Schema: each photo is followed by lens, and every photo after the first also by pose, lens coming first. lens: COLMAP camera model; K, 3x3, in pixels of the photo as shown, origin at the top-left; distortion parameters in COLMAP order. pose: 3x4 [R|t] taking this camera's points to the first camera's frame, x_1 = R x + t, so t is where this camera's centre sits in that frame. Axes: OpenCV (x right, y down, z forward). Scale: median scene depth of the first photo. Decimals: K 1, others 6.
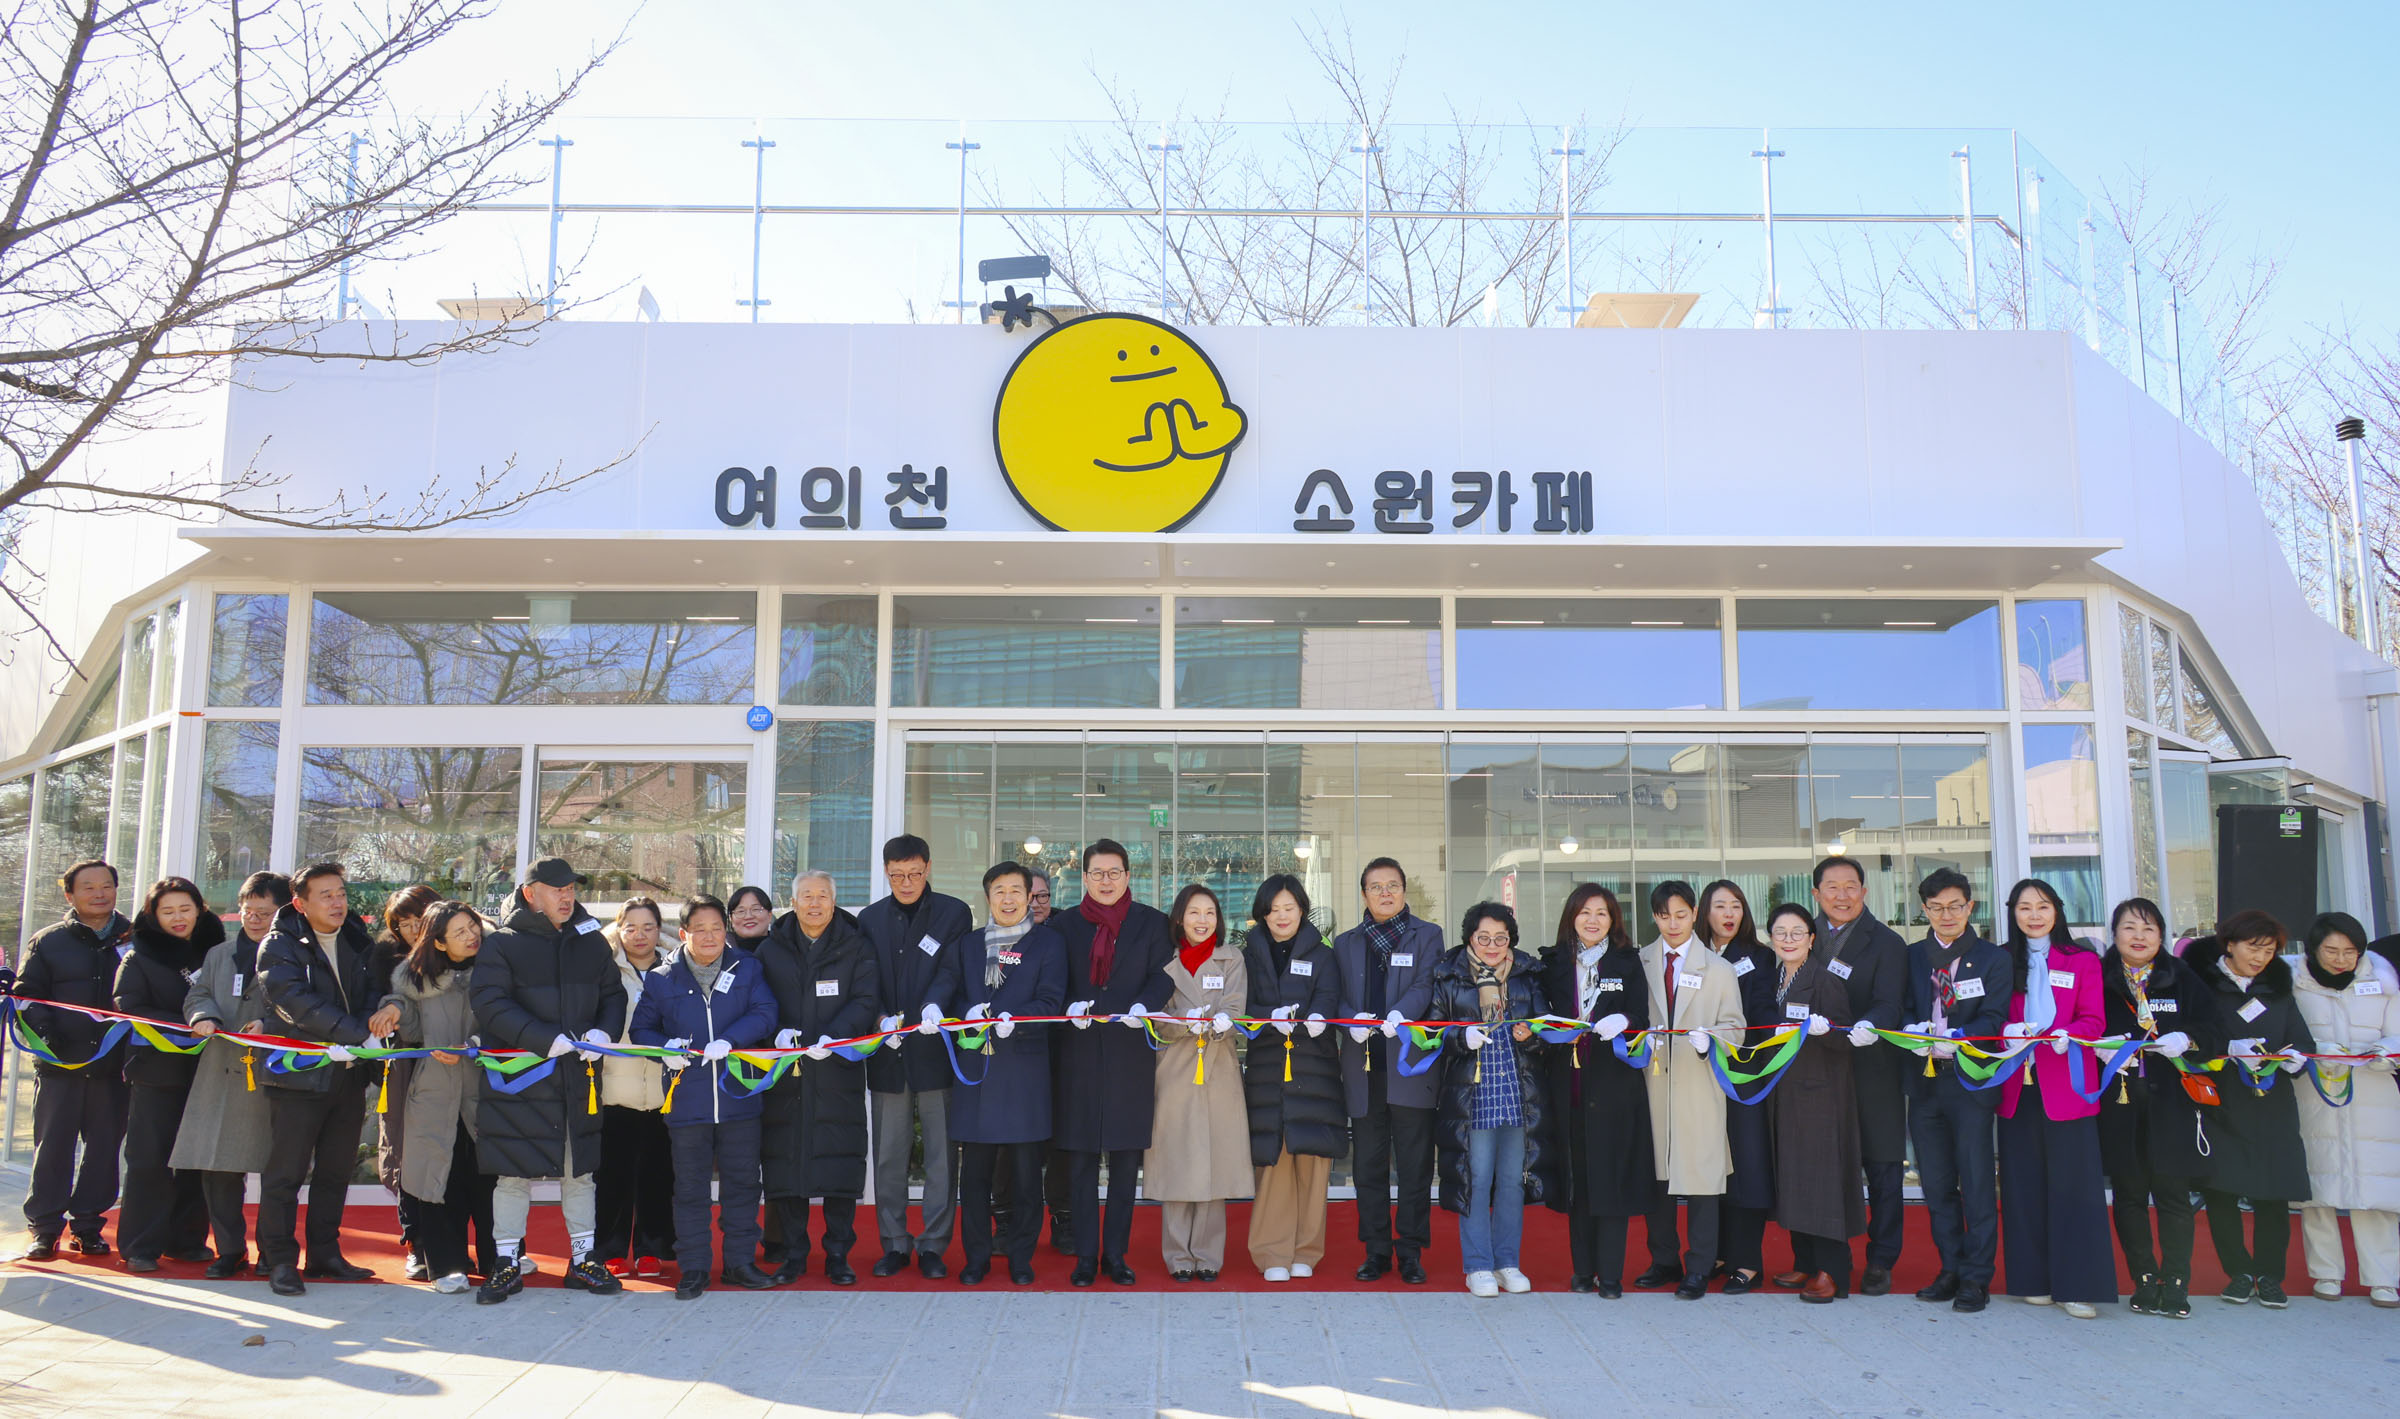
lens RADIAL K [[1733.0, 0, 1198.8], [0, 1733.0, 710.3], [0, 0, 1]] dist [-0.003918, -0.000980]
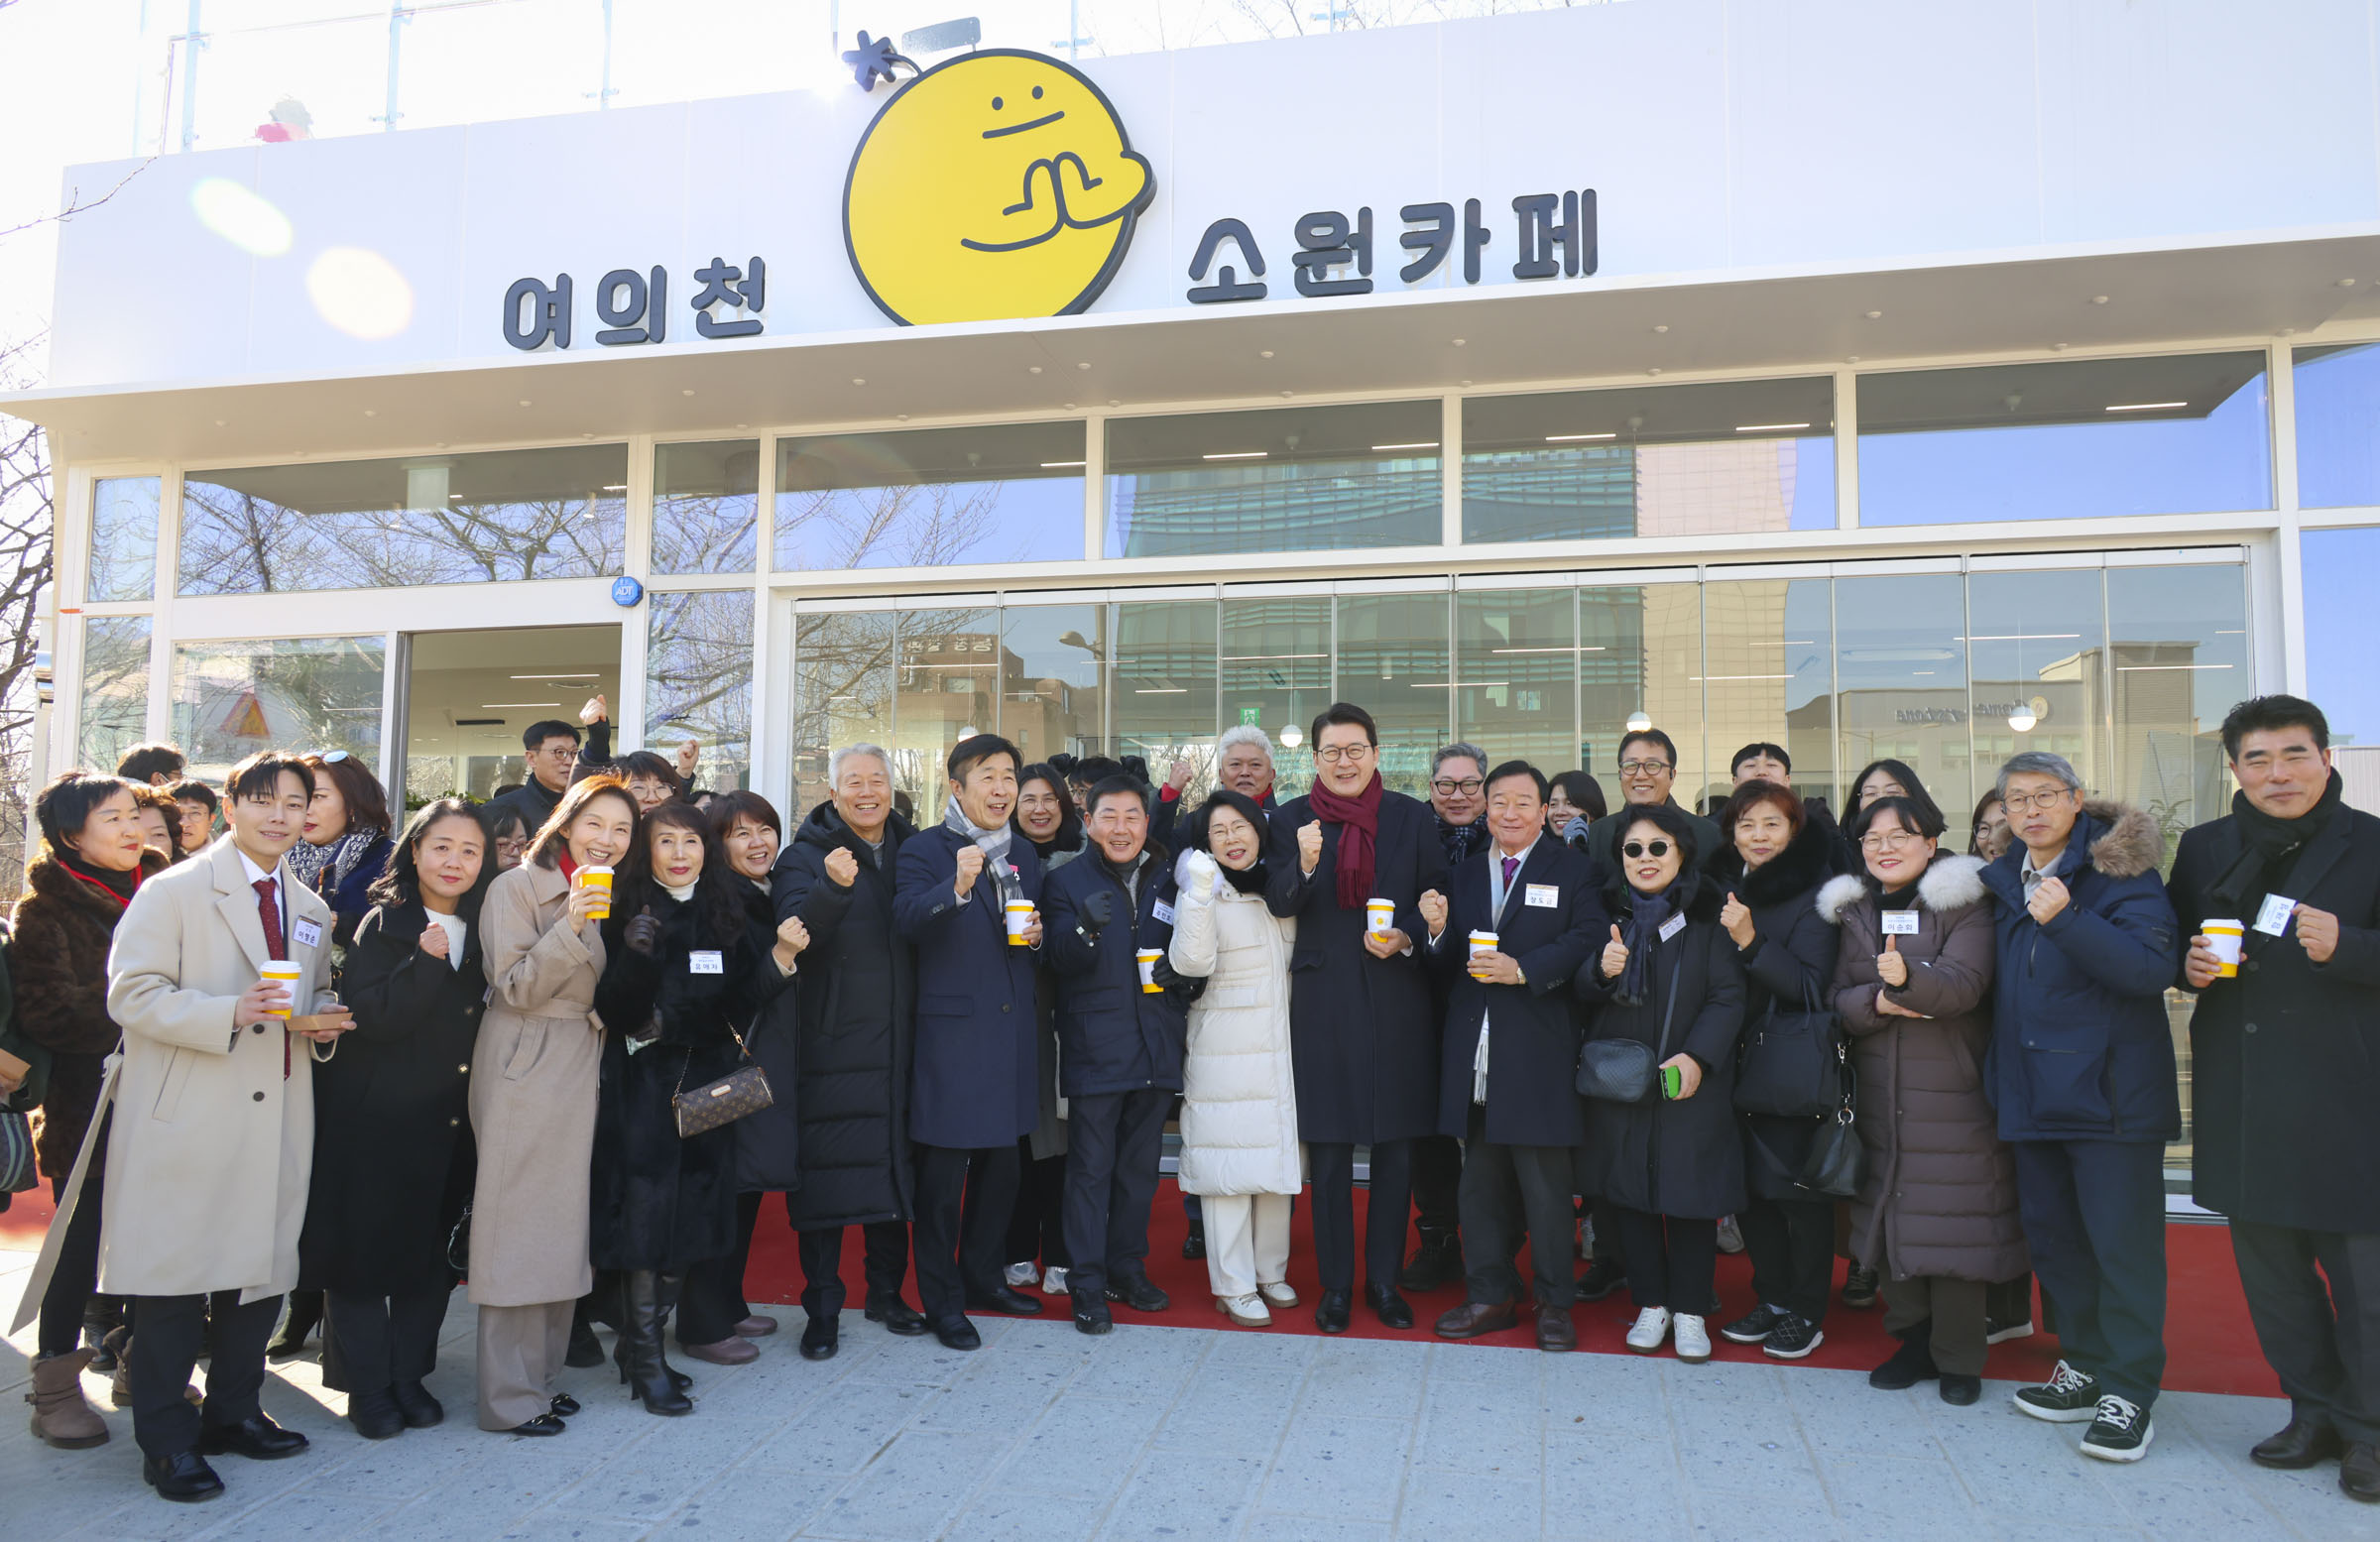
lens RADIAL K [[1695.9, 0, 1190.5], [0, 1695.9, 774.8], [0, 0, 1]] dist [-0.000664, 0.003461]
pose [[0.974532, -0.016258, -0.223657, 0.216568], [0.030829, 0.997612, 0.061810, 0.055253], [0.222118, -0.067131, 0.972706, 0.266887]]
